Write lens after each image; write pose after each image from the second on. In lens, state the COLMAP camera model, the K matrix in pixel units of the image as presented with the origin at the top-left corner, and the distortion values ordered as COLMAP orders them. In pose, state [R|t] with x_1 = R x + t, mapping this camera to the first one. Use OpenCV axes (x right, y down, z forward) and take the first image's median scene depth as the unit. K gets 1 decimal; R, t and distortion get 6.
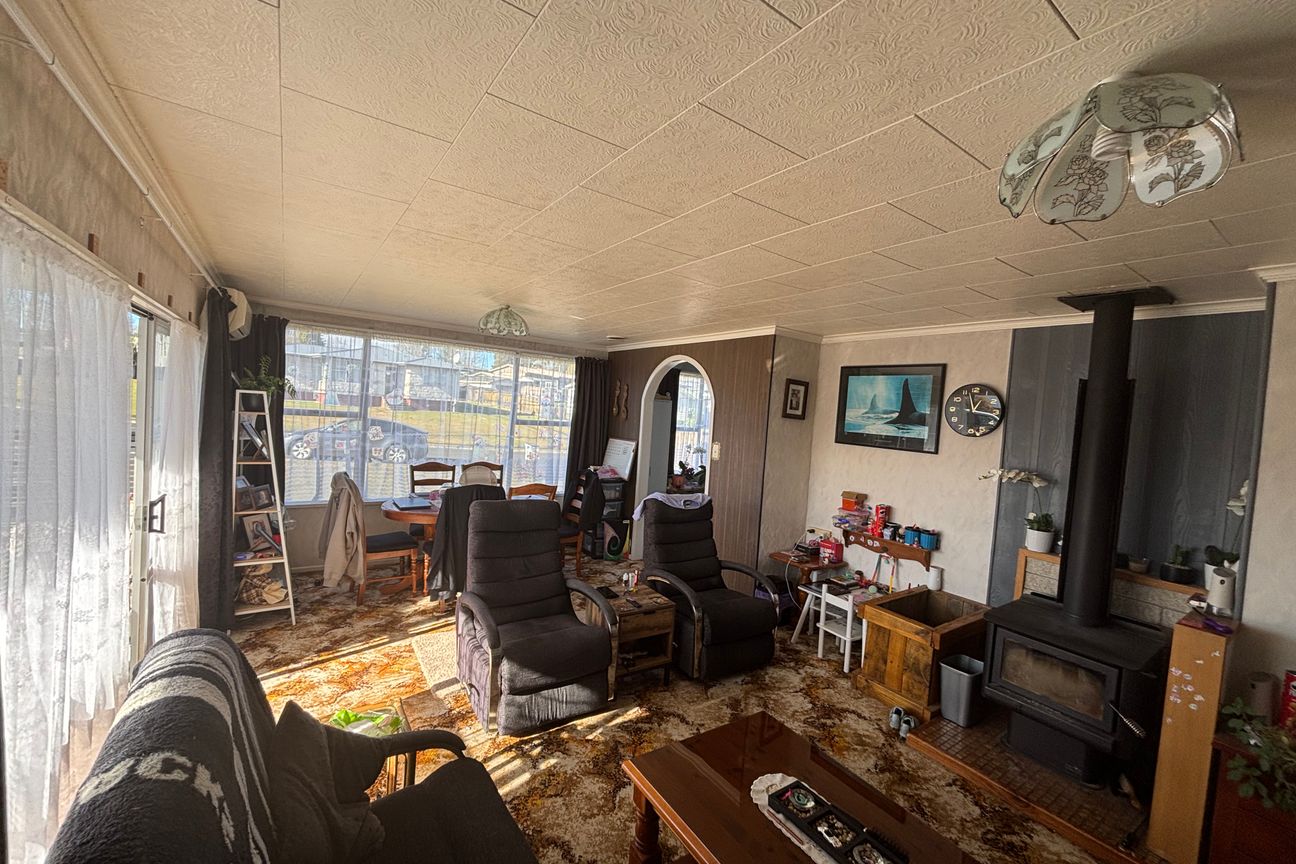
lens RADIAL K [[522.2, 0, 647.2], [0, 522.2, 434.8], [0, 0, 1]] dist [-0.009393, -0.000404]
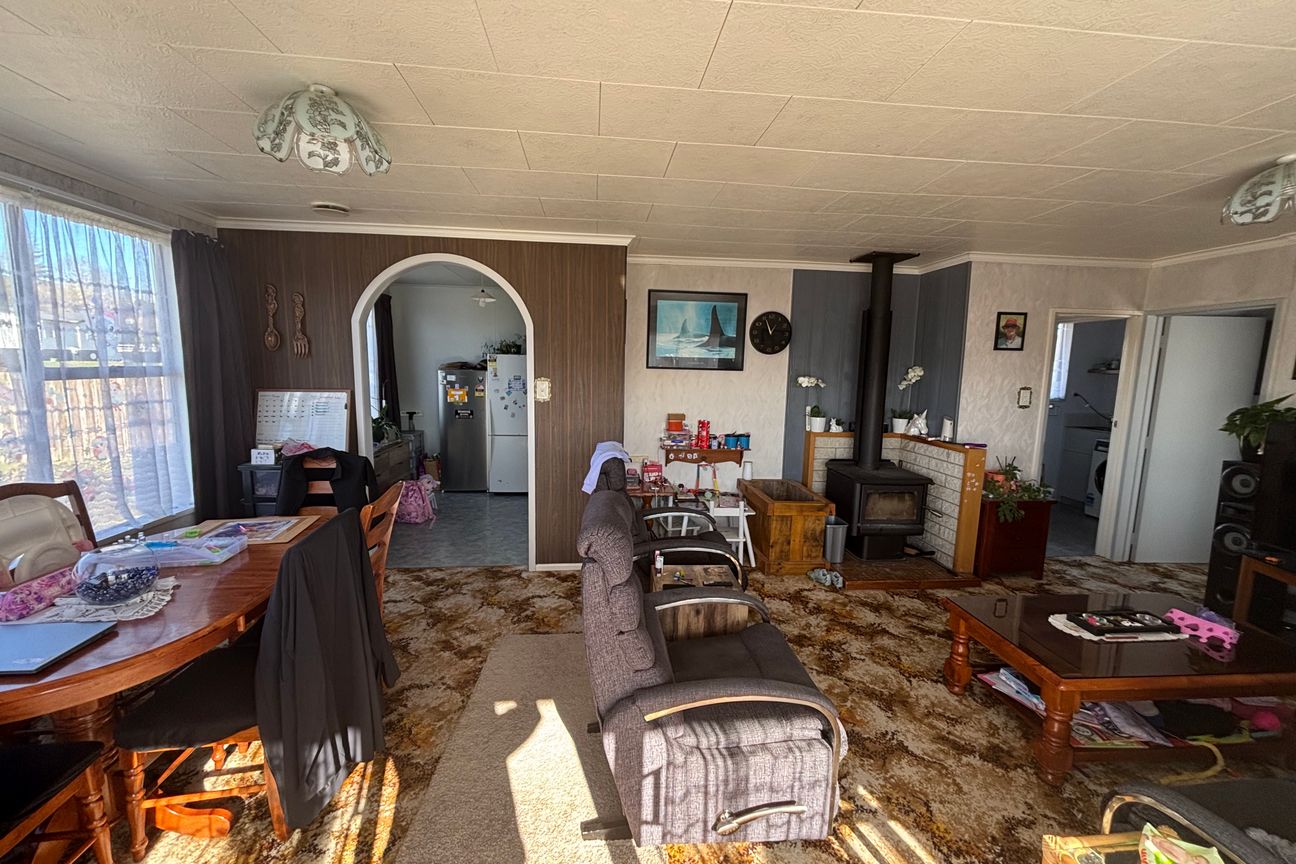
lens RADIAL K [[522.2, 0, 648.6], [0, 522.2, 428.6], [0, 0, 1]] dist [-0.009393, -0.000404]
pose [[0.471570, -0.174181, 0.864455, -0.561285], [0.045988, 0.983822, 0.173146, -0.046255], [-0.880629, -0.041896, 0.471951, 0.565079]]
